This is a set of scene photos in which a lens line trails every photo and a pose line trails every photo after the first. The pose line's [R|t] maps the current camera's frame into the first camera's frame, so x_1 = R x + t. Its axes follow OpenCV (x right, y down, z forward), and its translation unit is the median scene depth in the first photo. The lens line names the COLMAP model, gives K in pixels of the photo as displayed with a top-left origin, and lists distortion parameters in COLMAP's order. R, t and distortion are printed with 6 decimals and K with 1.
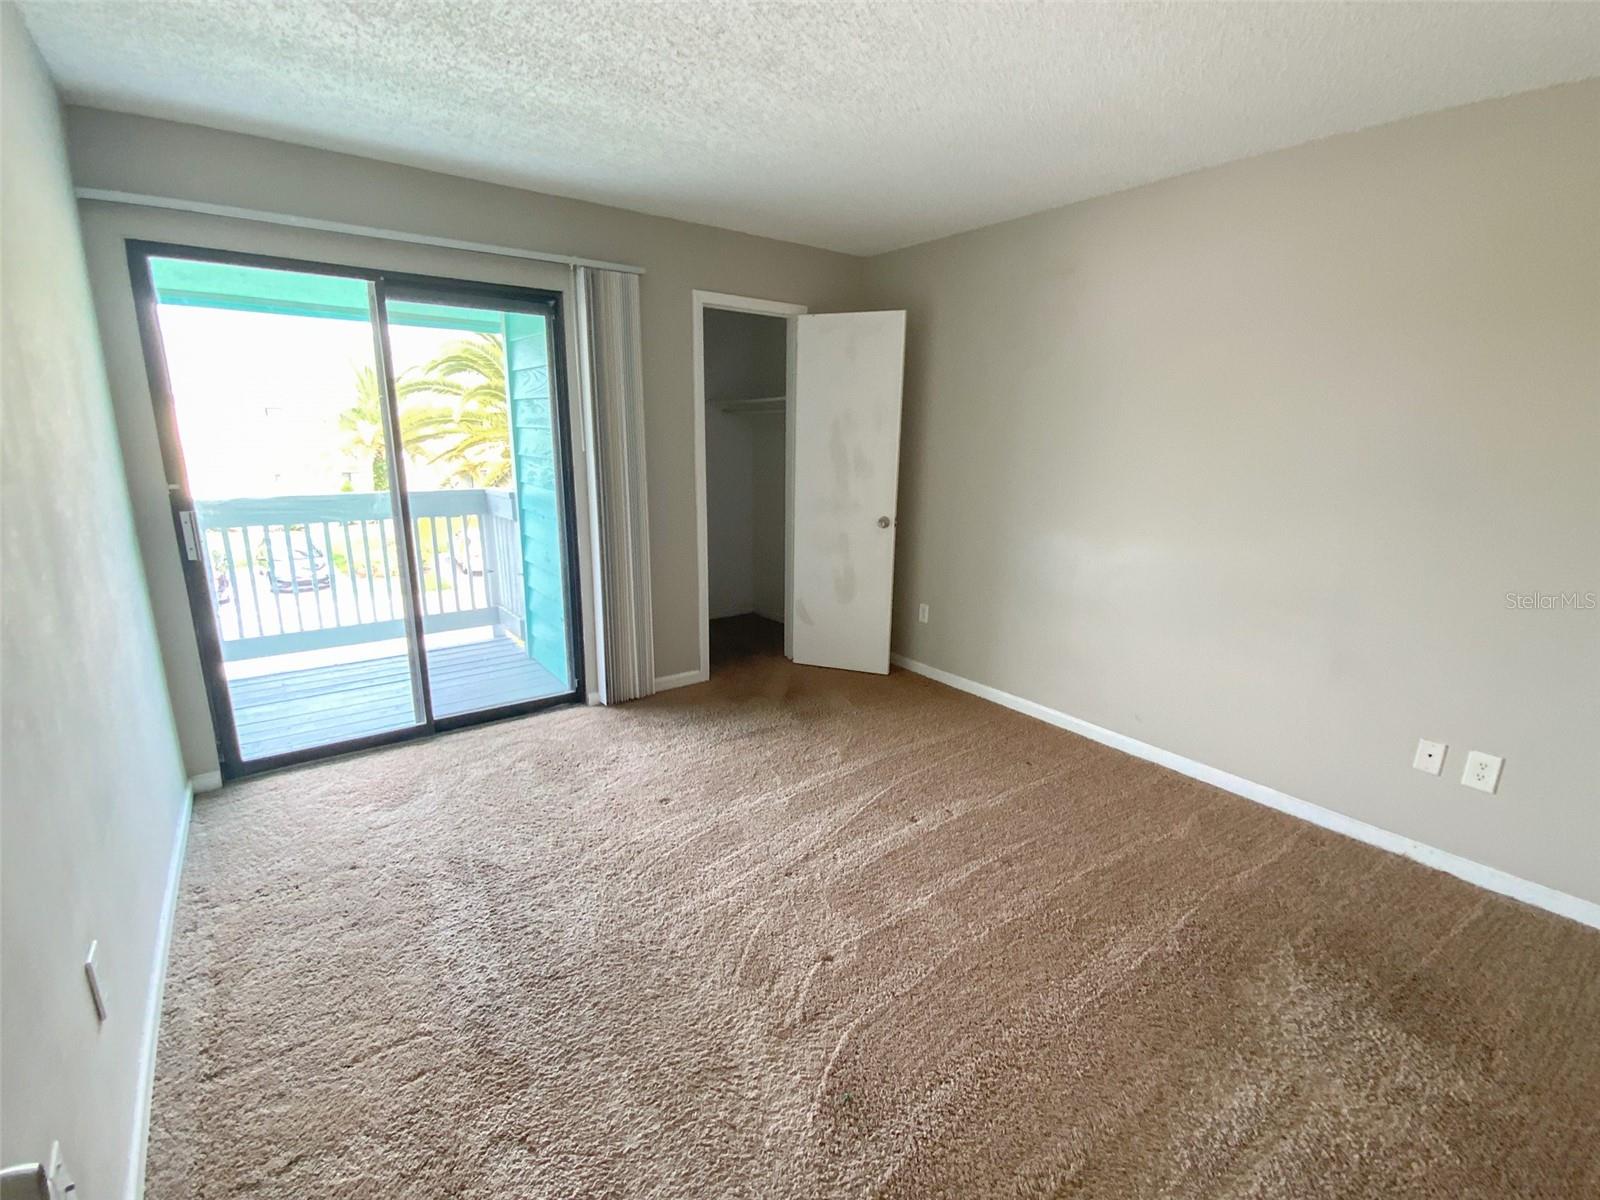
lens RADIAL K [[717.3, 0, 803.7], [0, 717.3, 598.8], [0, 0, 1]] dist [0.005889, -0.004038]
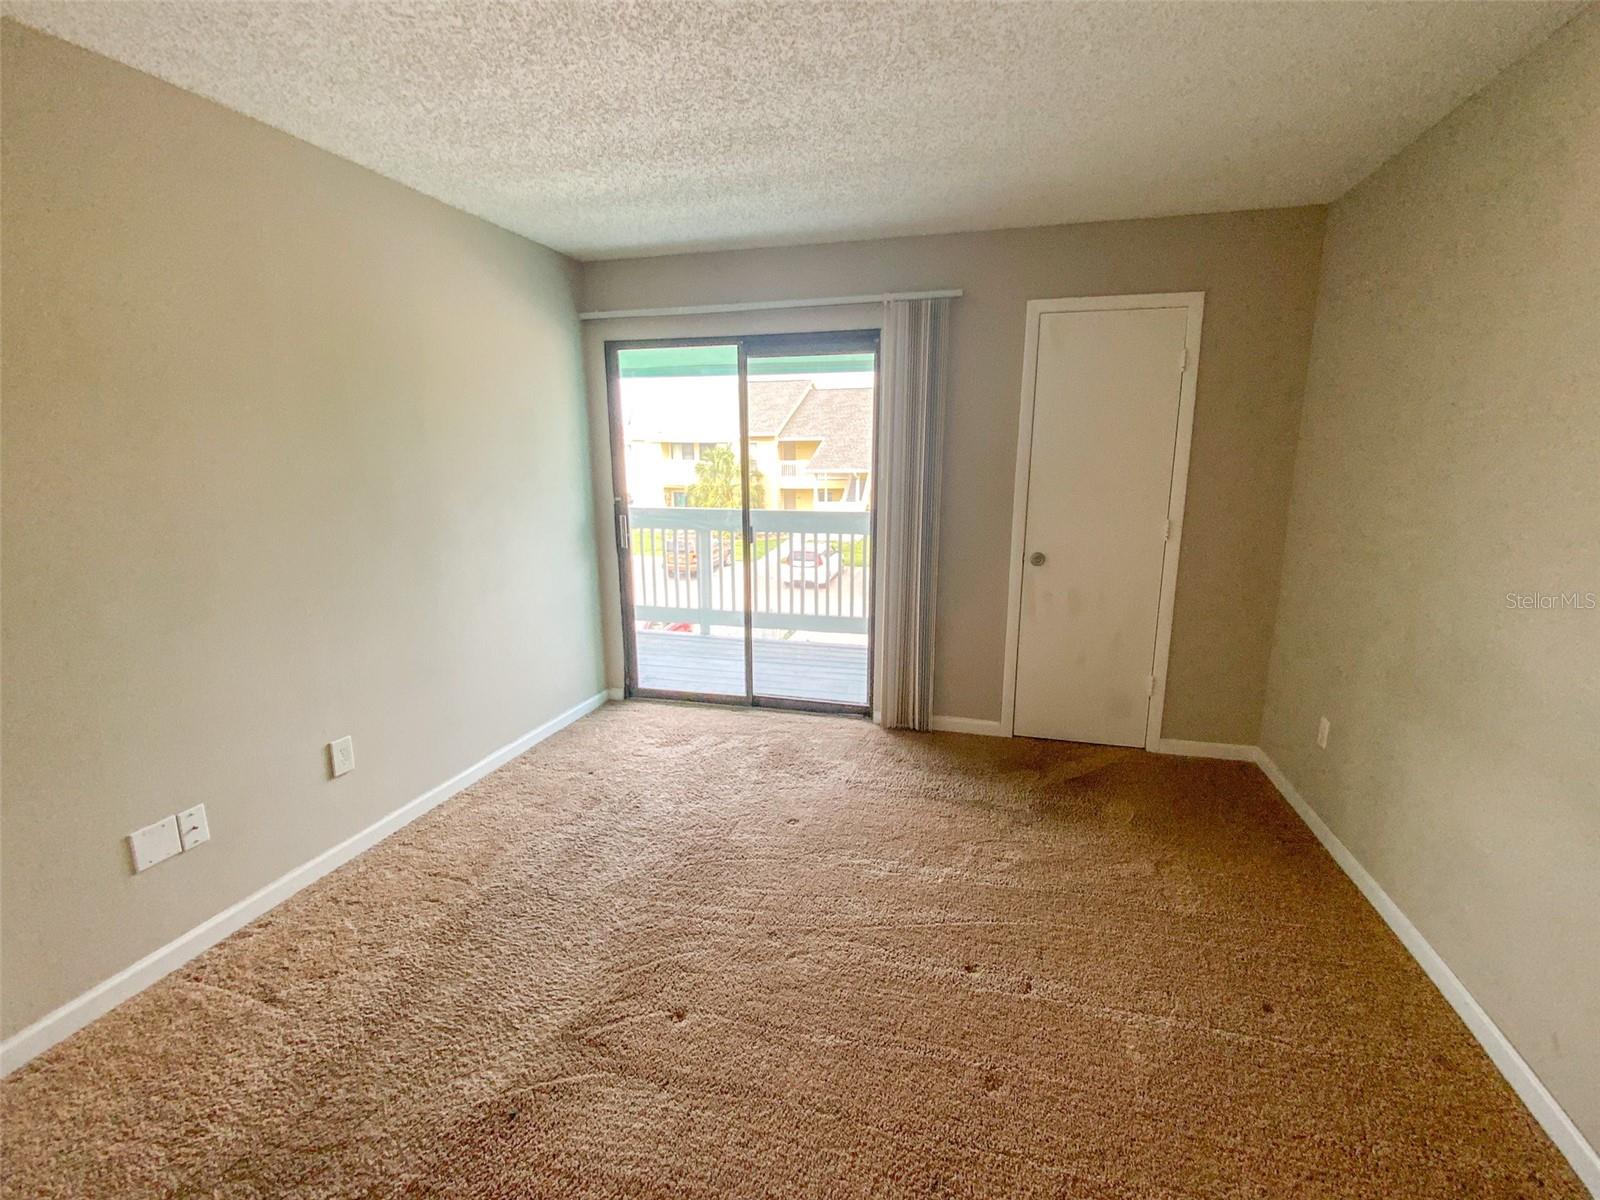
lens RADIAL K [[717.3, 0, 811.9], [0, 717.3, 609.9], [0, 0, 1]] dist [0.005889, -0.004038]
pose [[0.625768, 0.154477, -0.764560, 0.522500], [-0.167821, 0.983901, 0.061439, -0.076522], [0.761742, 0.089862, 0.641618, 0.315112]]
